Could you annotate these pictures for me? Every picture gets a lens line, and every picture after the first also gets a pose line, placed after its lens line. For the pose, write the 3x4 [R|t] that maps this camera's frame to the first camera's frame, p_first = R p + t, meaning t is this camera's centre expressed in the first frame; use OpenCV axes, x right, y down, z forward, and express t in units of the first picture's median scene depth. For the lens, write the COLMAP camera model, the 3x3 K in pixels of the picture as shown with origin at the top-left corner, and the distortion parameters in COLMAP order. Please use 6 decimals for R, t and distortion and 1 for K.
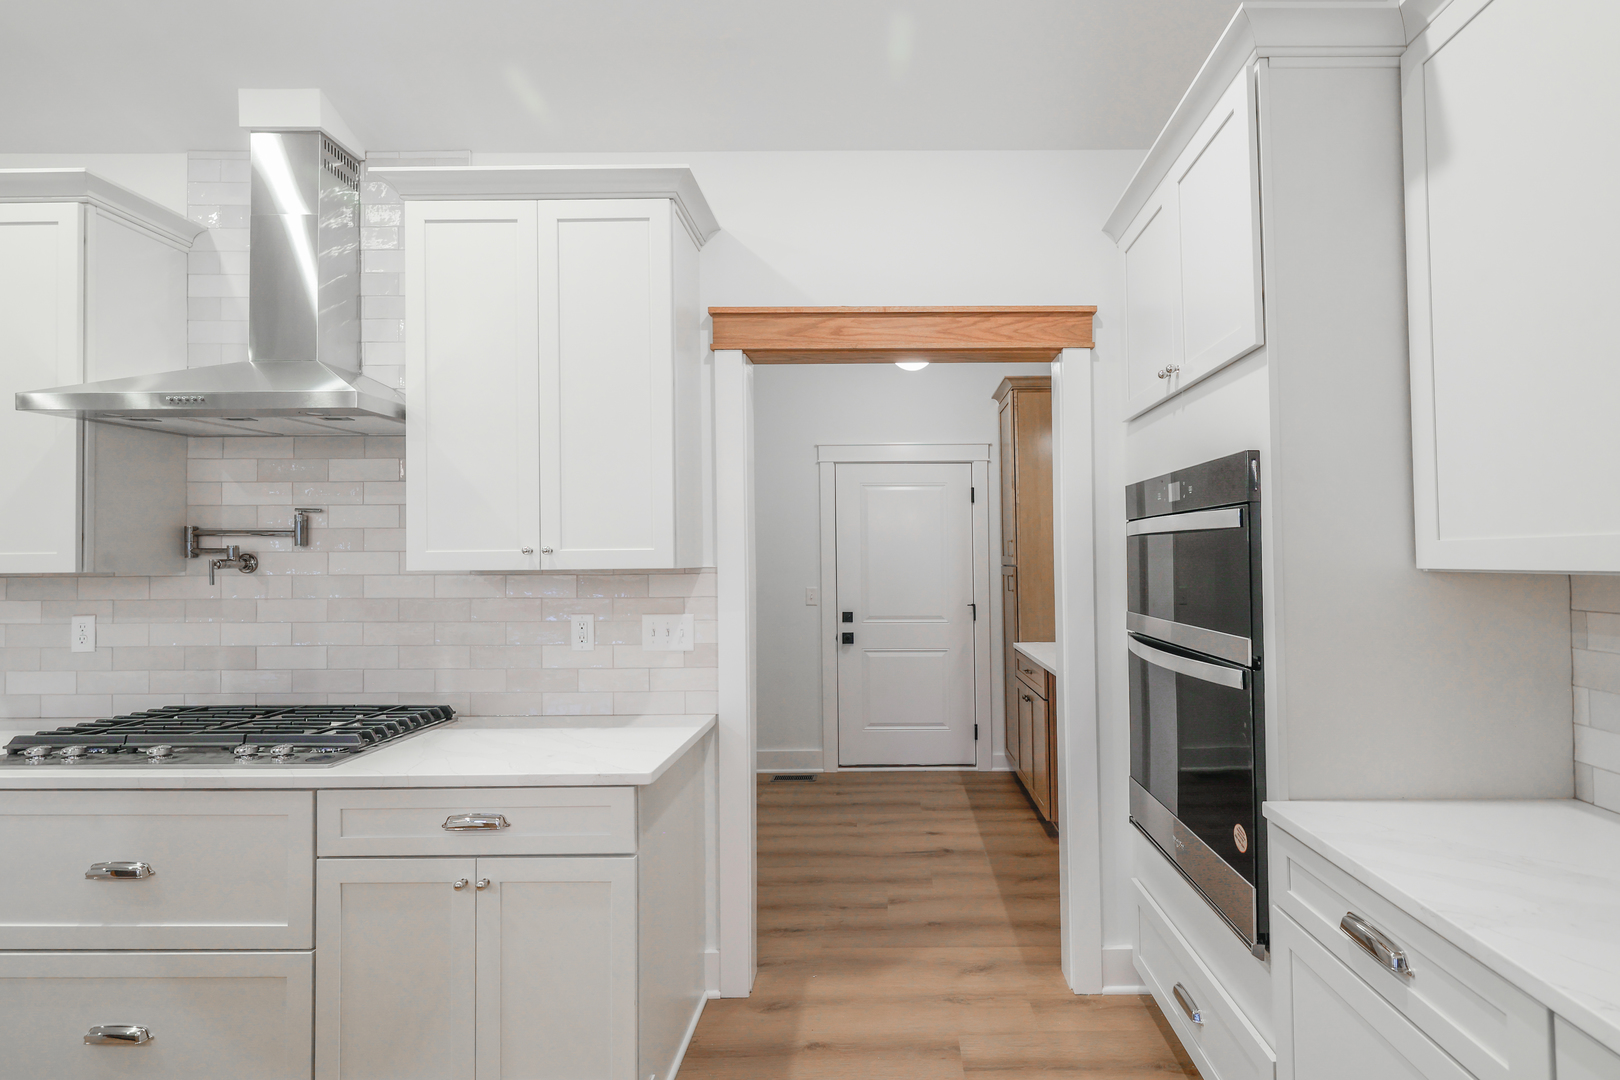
lens RADIAL K [[722.0, 0, 872.8], [0, 722.0, 533.7], [0, 0, 1]] dist [0.000042, -0.000155]
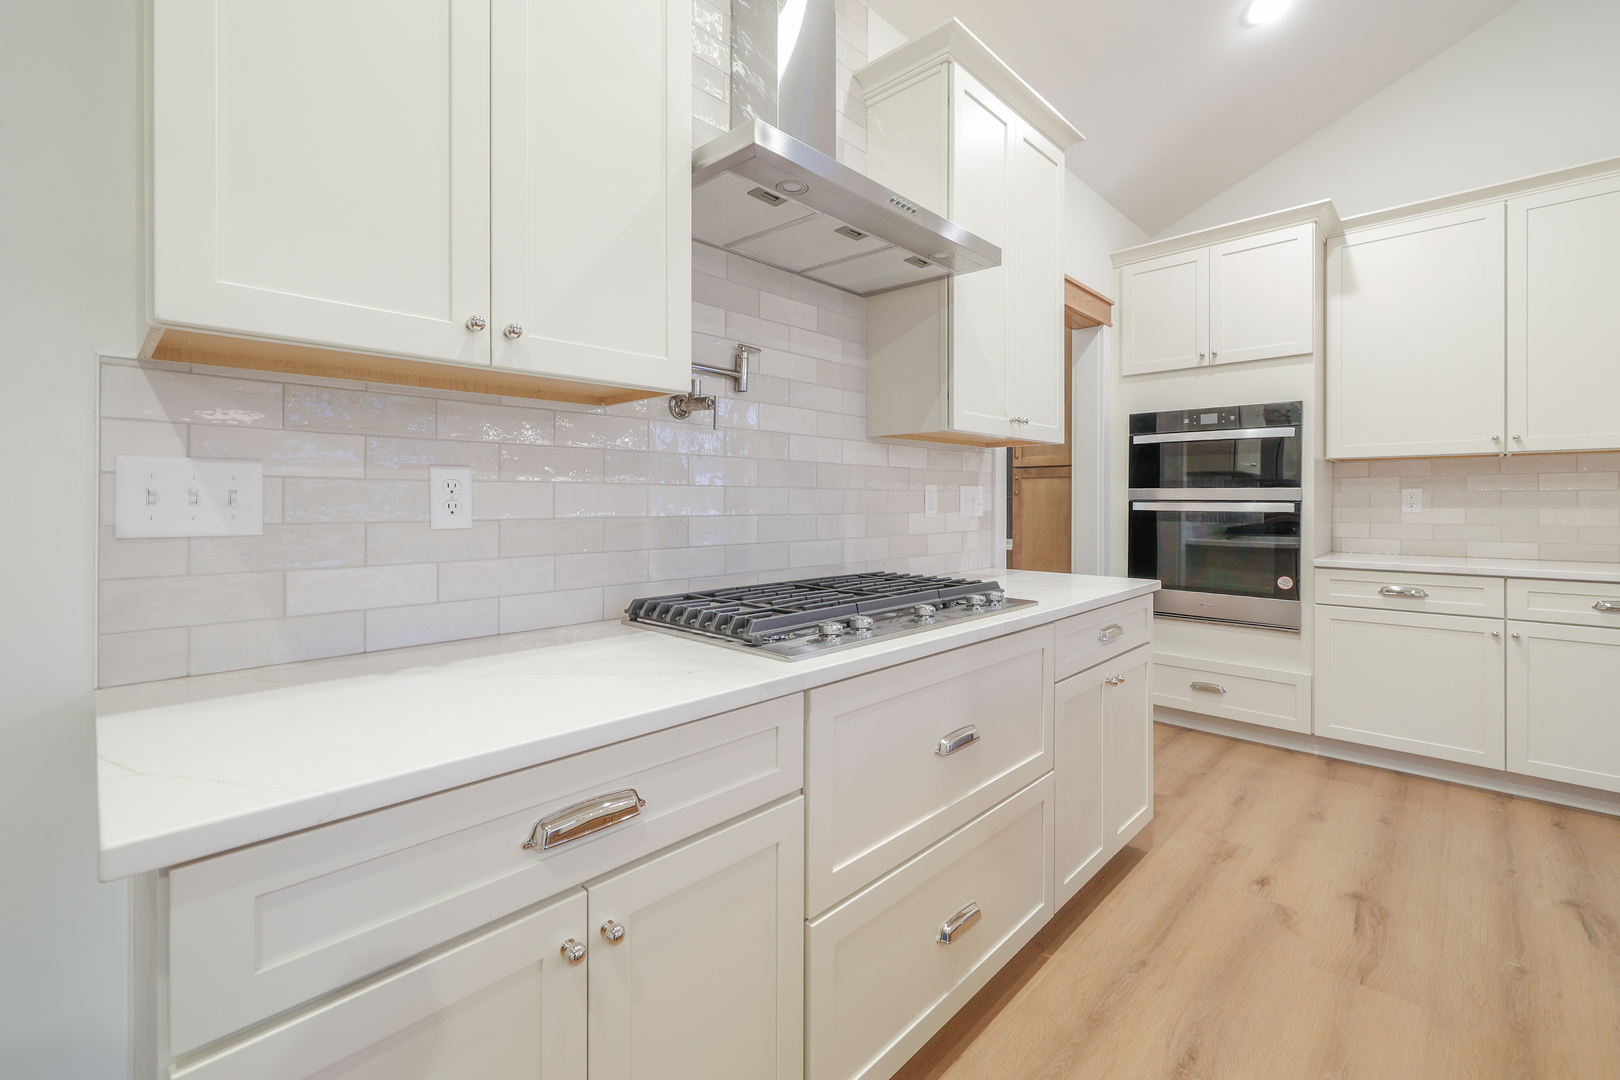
lens RADIAL K [[699.7, 0, 805.0], [0, 699.7, 493.3], [0, 0, 1]] dist [0.000037, 0.000057]
pose [[0.687750, 0.013934, 0.725814, -1.296828], [-0.030942, 0.999470, 0.010132, 0.119528], [-0.725288, -0.029426, 0.687817, 0.405875]]
